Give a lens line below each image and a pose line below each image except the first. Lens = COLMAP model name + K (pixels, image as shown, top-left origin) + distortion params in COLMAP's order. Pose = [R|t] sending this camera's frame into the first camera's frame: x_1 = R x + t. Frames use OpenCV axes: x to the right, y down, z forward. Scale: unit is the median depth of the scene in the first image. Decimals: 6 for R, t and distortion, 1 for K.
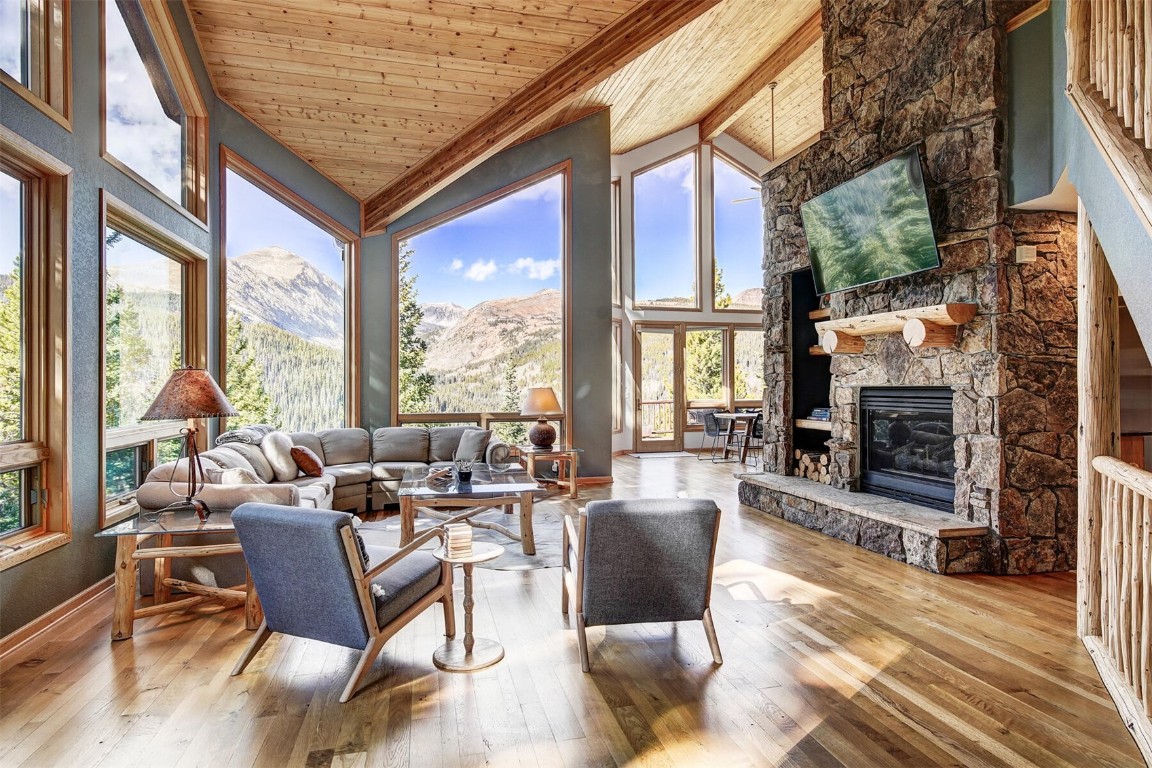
lens RADIAL K [[613.1, 0, 579.7], [0, 613.1, 382.6], [0, 0, 1]] dist [-0.001458, -0.001780]
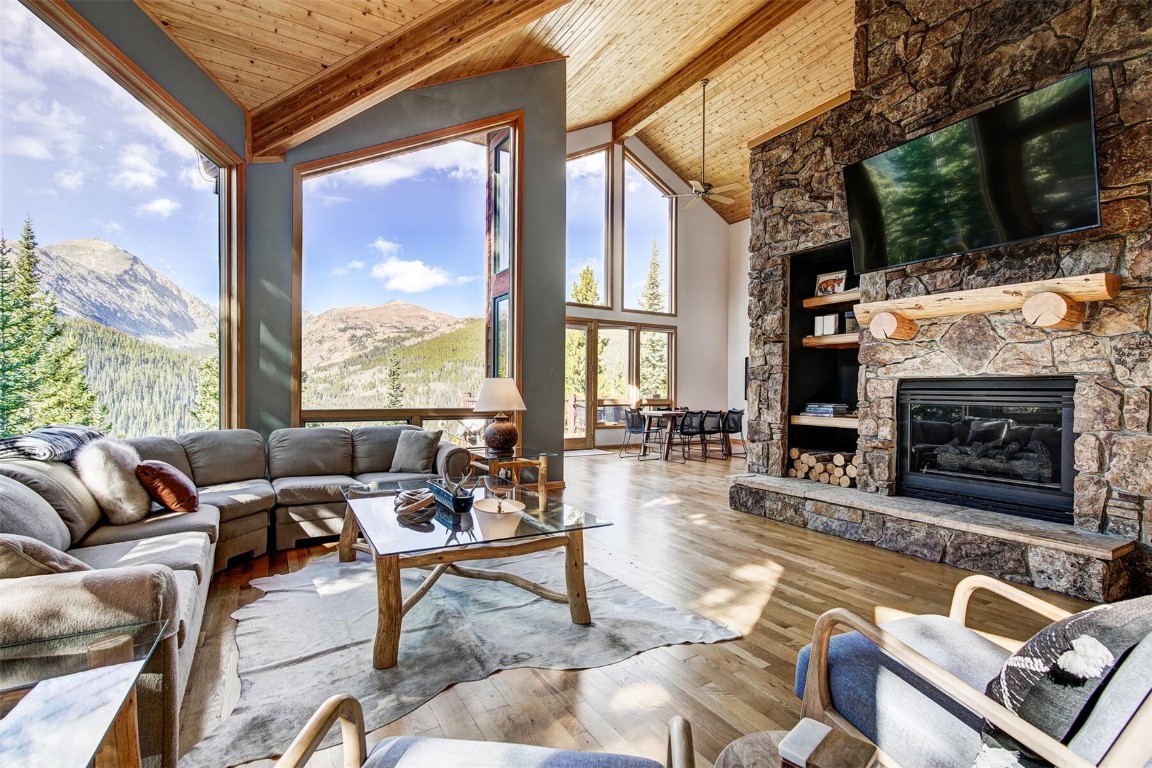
lens RADIAL K [[520.5, 0, 578.1], [0, 520.5, 397.6], [0, 0, 1]] dist [-0.005847, 0.002411]
pose [[0.959281, 0.007178, 0.282362, -0.178760], [-0.013345, 0.999712, 0.019927, 0.022541], [-0.282138, -0.022884, 0.959101, 0.352147]]
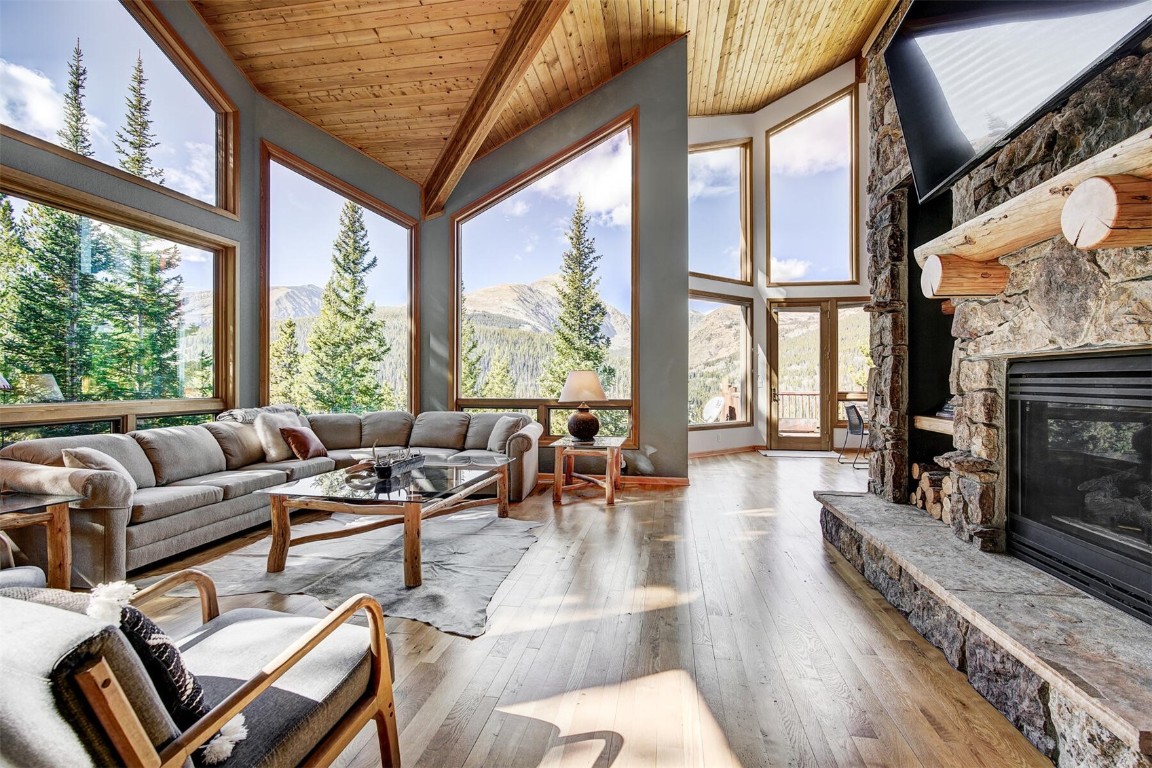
lens RADIAL K [[520.5, 0, 579.5], [0, 520.5, 379.8], [0, 0, 1]] dist [-0.005847, 0.002411]
pose [[0.913110, 0.002575, -0.407706, 0.262418], [-0.000949, 0.999991, 0.004191, 0.021115], [0.407713, -0.003440, 0.913104, 0.376254]]
